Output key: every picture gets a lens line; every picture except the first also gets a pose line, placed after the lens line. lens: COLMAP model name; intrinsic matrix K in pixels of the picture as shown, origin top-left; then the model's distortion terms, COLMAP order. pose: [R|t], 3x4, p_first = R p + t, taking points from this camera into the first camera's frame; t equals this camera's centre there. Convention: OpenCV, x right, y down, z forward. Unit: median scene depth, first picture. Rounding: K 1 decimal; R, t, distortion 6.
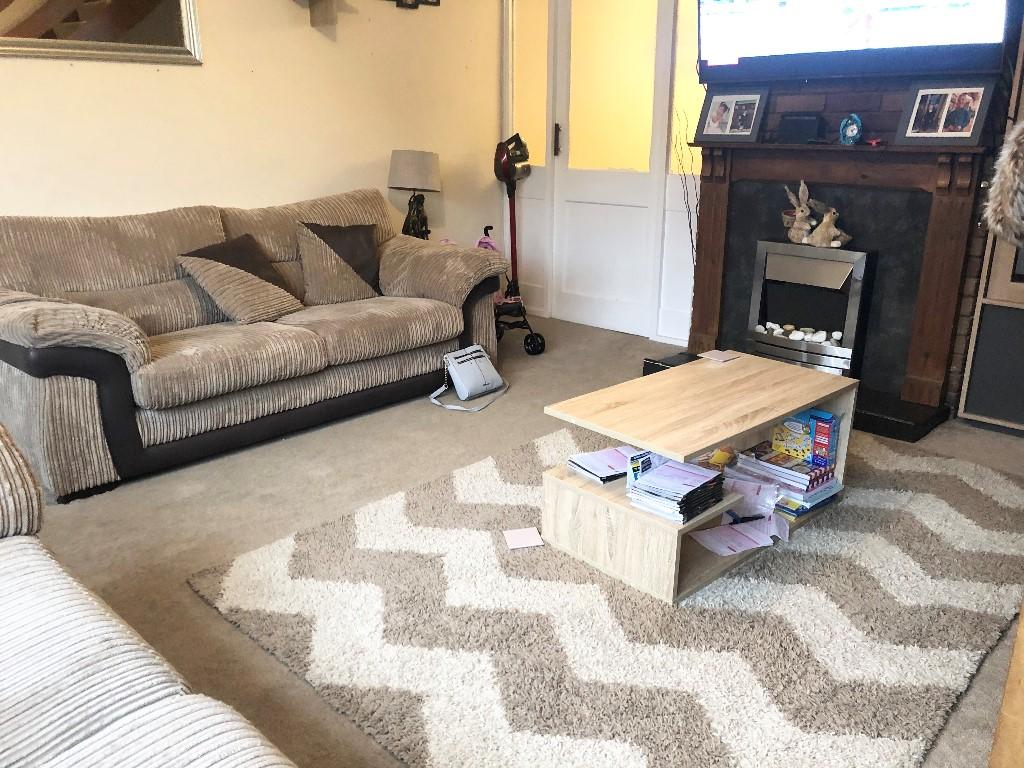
lens RADIAL K [[841.8, 0, 511.3], [0, 841.8, 385.2], [0, 0, 1]] dist [0.006894, 0.002821]
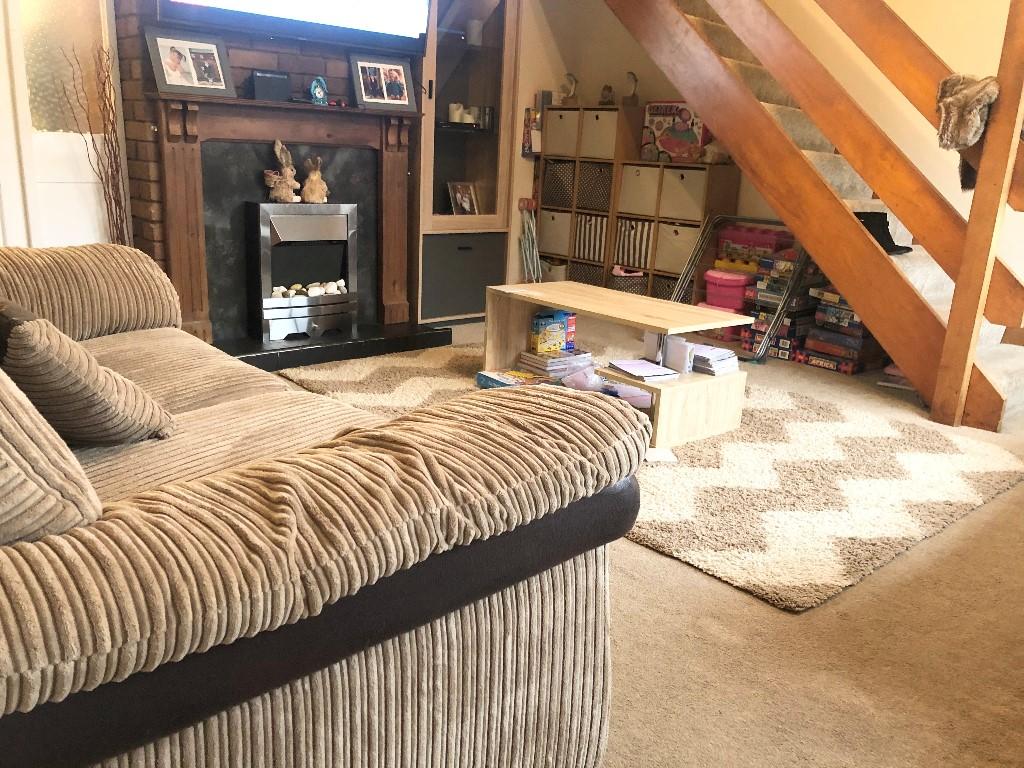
lens RADIAL K [[841.8, 0, 511.3], [0, 841.8, 385.2], [0, 0, 1]] dist [0.006894, 0.002821]
pose [[0.039280, -0.270489, 0.961922, -0.767086], [0.253109, 0.933962, 0.252291, -0.172561], [-0.966640, 0.233561, 0.105149, 0.782681]]
